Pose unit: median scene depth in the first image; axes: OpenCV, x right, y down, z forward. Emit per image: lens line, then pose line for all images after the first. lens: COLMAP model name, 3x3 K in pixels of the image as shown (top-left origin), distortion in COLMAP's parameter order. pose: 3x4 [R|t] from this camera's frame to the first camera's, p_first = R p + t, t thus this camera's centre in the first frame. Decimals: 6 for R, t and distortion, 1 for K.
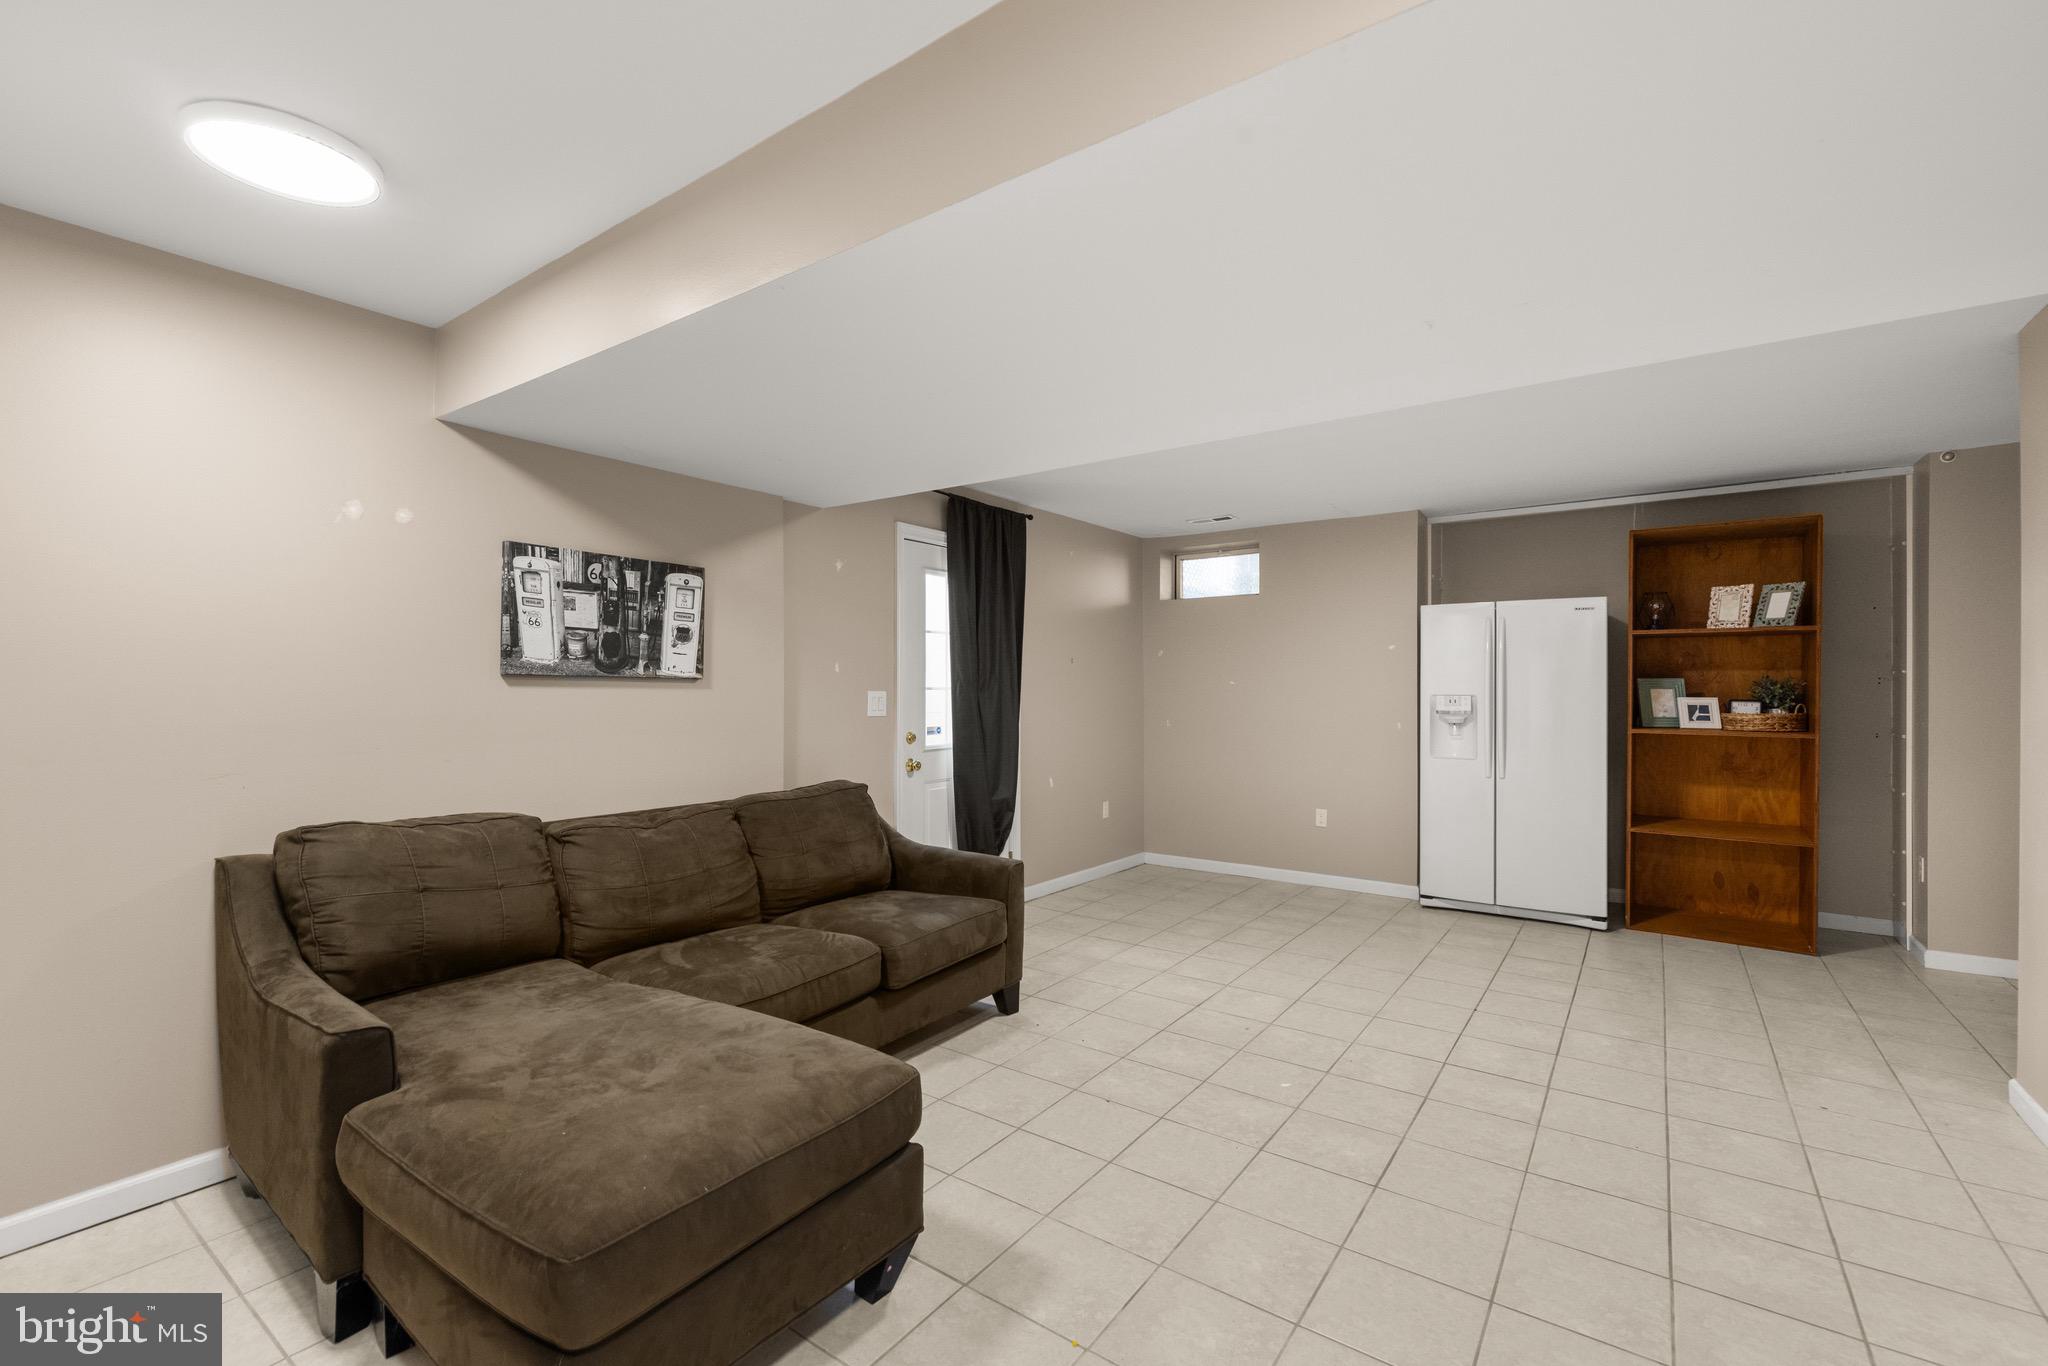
lens RADIAL K [[875.4, 0, 1019.8], [0, 875.4, 687.1], [0, 0, 1]] dist [0.000298, -0.000501]
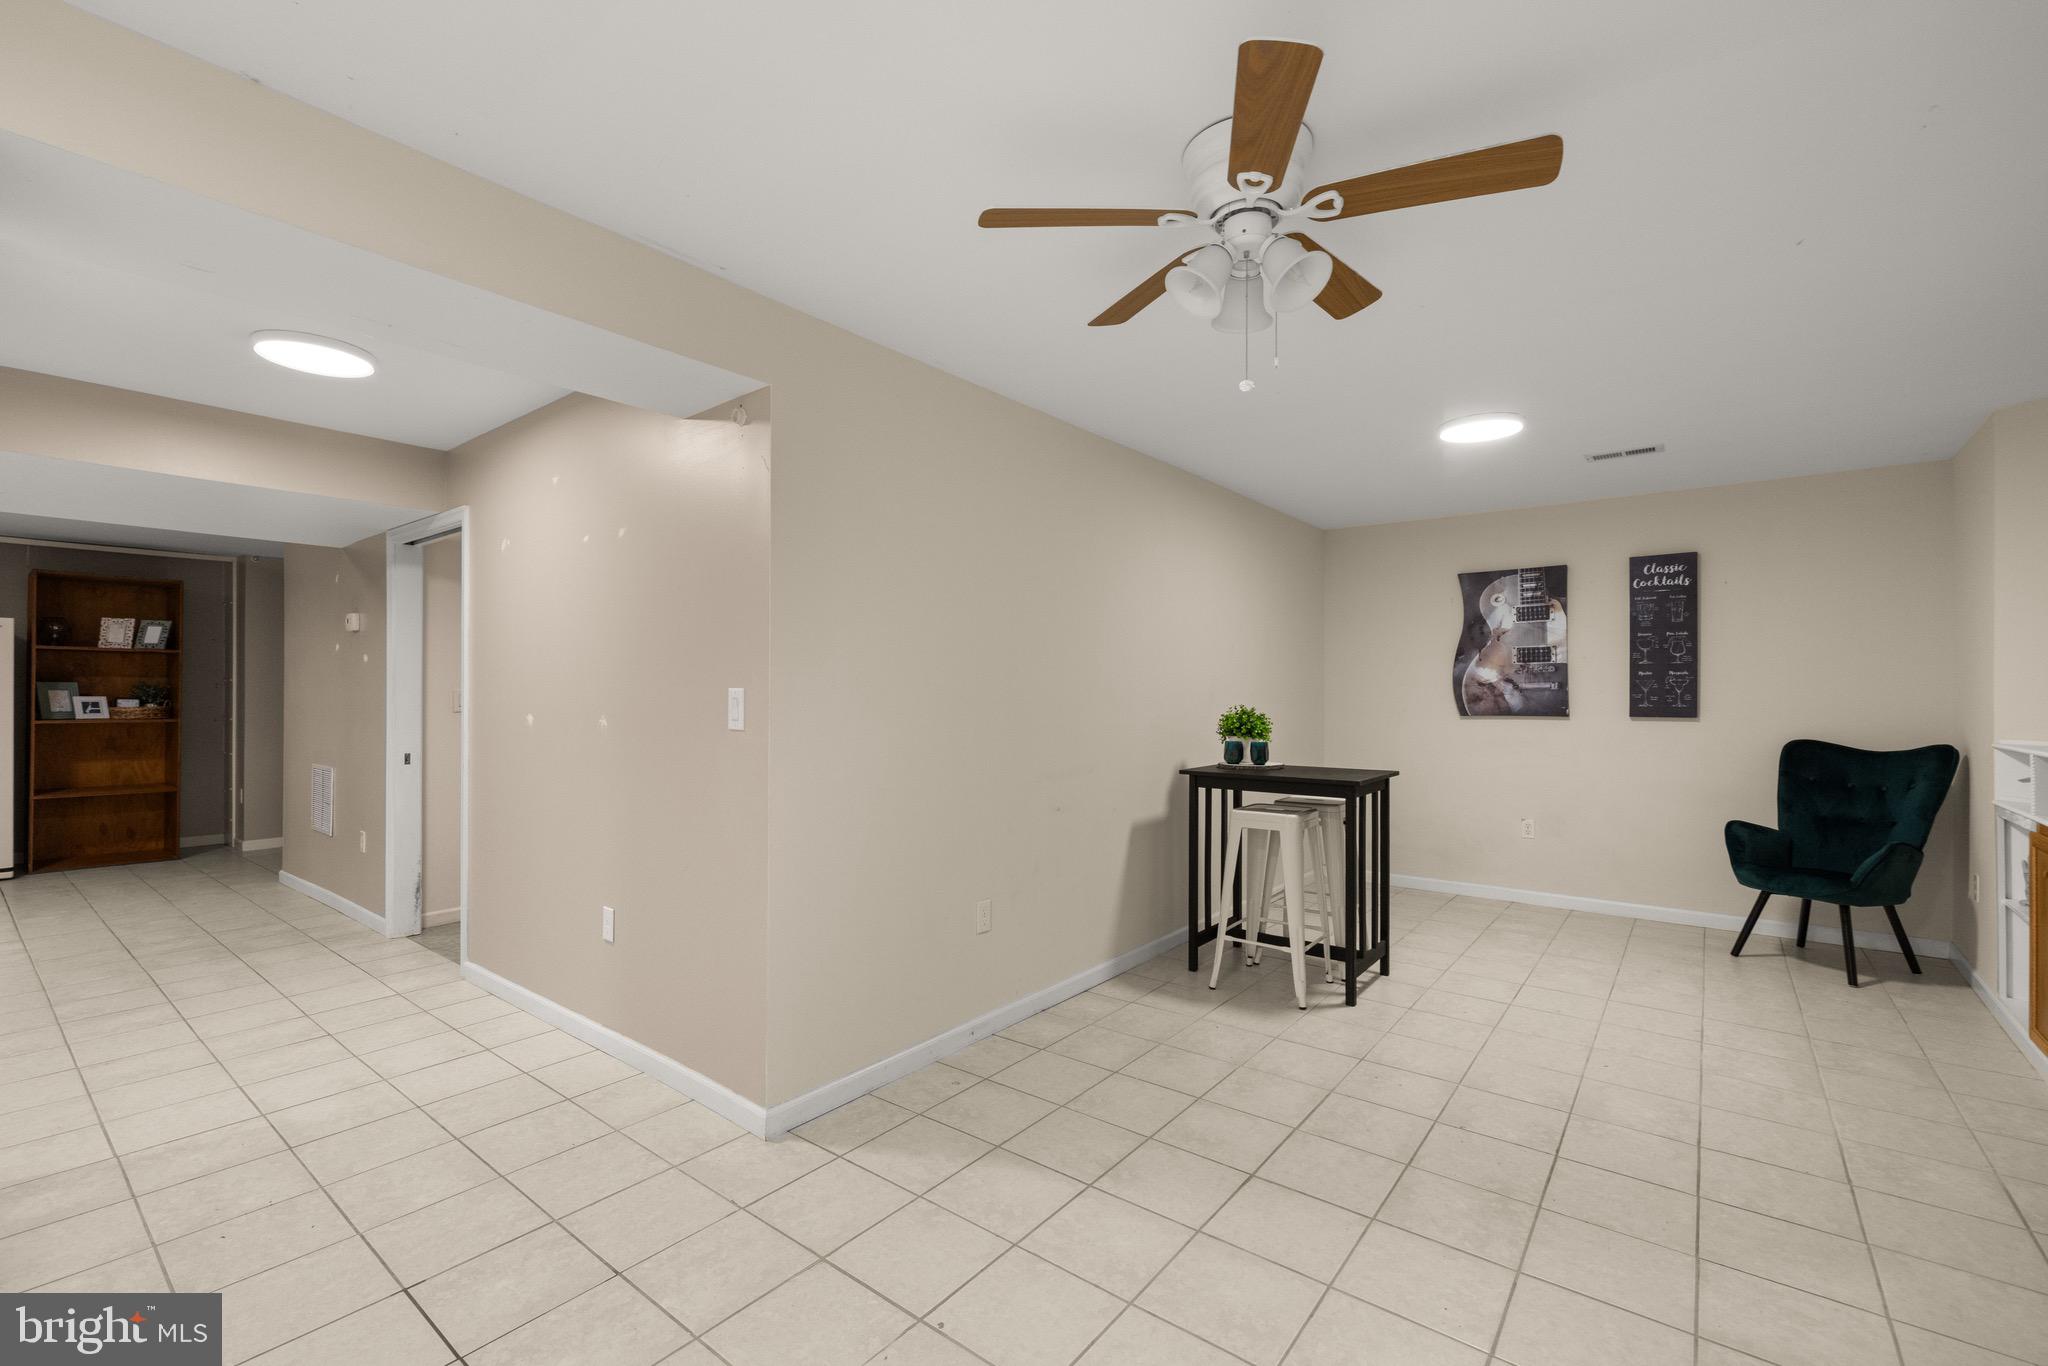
lens RADIAL K [[875.4, 0, 1018.8], [0, 875.4, 689.2], [0, 0, 1]] dist [0.000298, -0.000501]
pose [[0.042796, 0.003456, 0.999078, -0.550342], [0.001259, 0.999993, -0.003513, 0.007271], [-0.999083, 0.001408, 0.042791, -0.530631]]
